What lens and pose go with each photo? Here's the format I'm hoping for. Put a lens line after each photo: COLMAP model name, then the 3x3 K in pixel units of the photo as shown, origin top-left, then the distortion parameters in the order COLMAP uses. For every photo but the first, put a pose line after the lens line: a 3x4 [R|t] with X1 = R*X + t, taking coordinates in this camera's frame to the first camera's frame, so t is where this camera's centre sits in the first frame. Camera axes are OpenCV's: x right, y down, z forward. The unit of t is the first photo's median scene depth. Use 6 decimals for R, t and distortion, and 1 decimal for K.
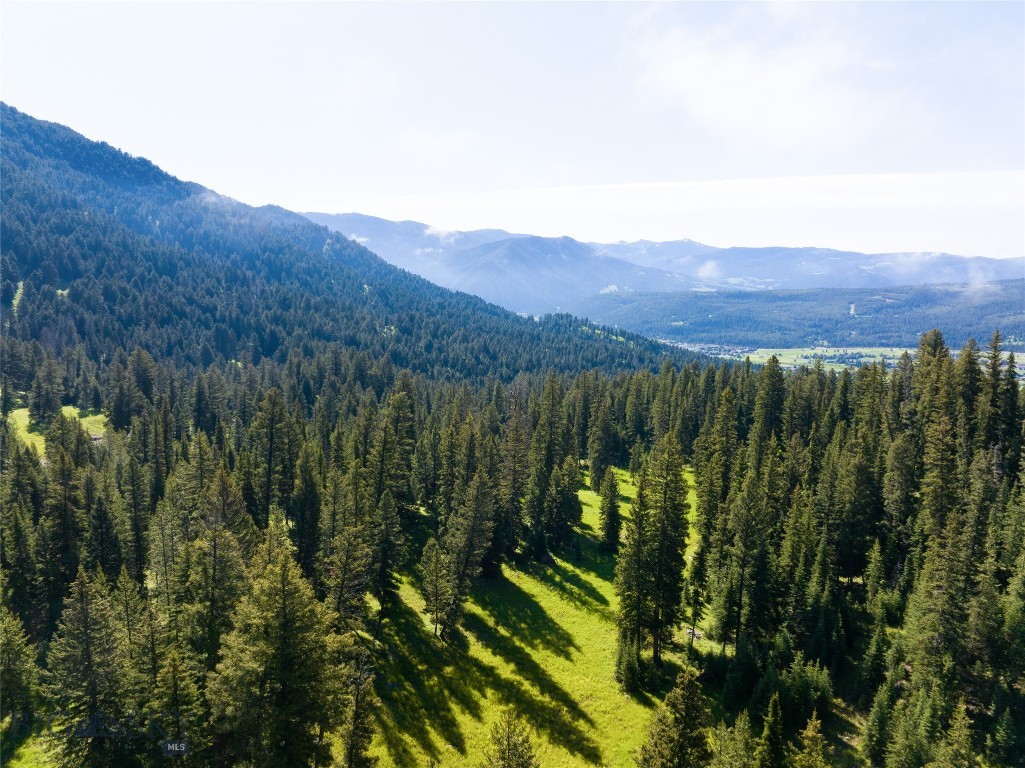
lens RADIAL K [[721.8, 0, 513.7], [0, 721.8, 381.1], [0, 0, 1]] dist [-0.038484, -0.000415]
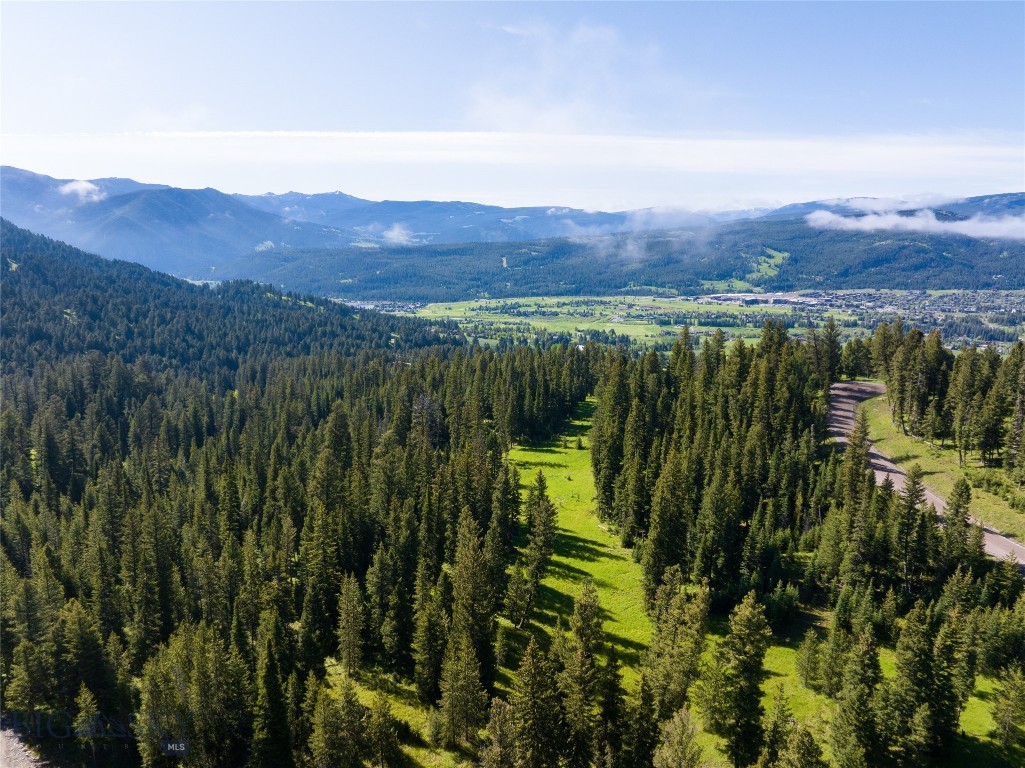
lens RADIAL K [[721.8, 0, 516.1], [0, 721.8, 384.1], [0, 0, 1]] dist [-0.038484, -0.000415]
pose [[0.891379, -0.096824, 0.442796, -0.023006], [0.066551, 0.994288, 0.083445, -0.006822], [-0.448346, -0.044912, 0.892731, -0.004832]]
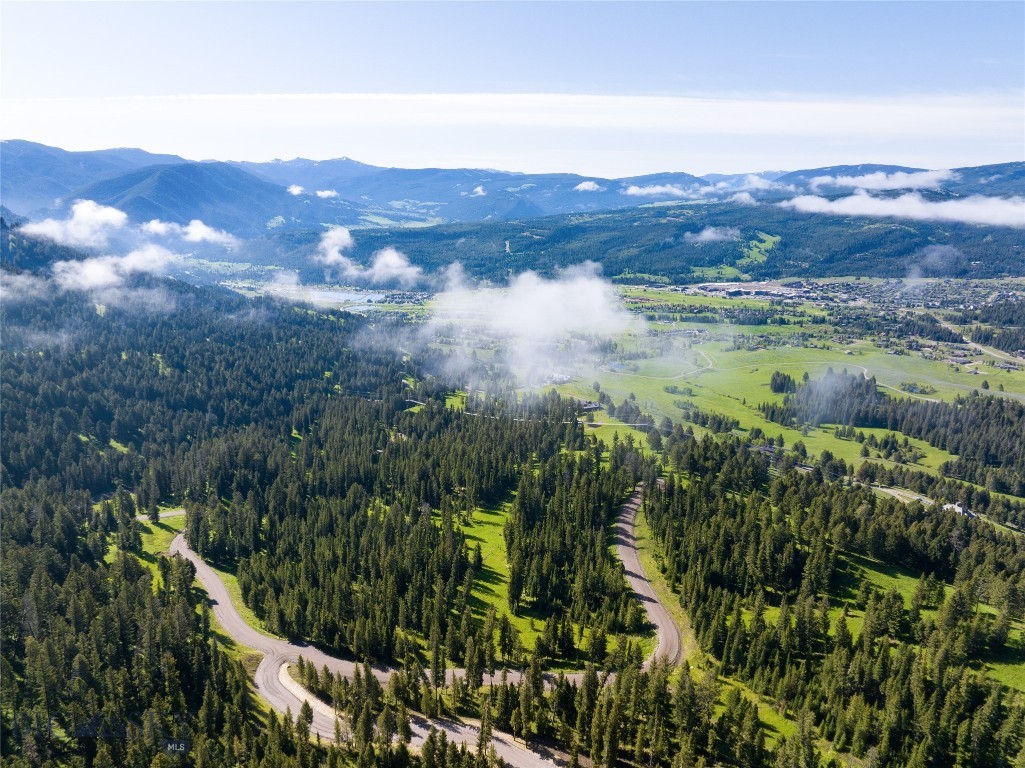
lens RADIAL K [[721.8, 0, 515.9], [0, 721.8, 385.4], [0, 0, 1]] dist [-0.038484, -0.000415]
pose [[0.896401, -0.120436, 0.426568, -0.044569], [0.068280, 0.988411, 0.135581, -0.044110], [-0.437953, -0.092409, 0.894236, -0.078916]]
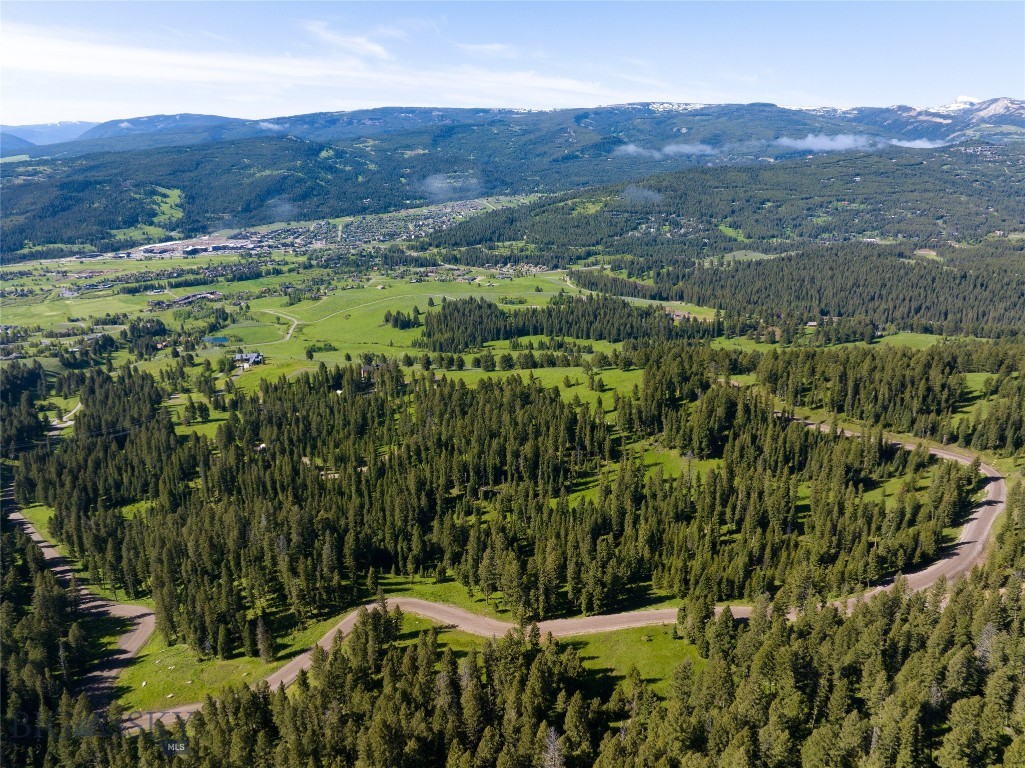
lens RADIAL K [[721.8, 0, 517.2], [0, 721.8, 385.2], [0, 0, 1]] dist [-0.038484, -0.000415]
pose [[0.226611, -0.318327, 0.920497, -0.137373], [0.143161, 0.945705, 0.291800, -0.060593], [-0.963407, 0.065654, 0.259879, 0.060028]]
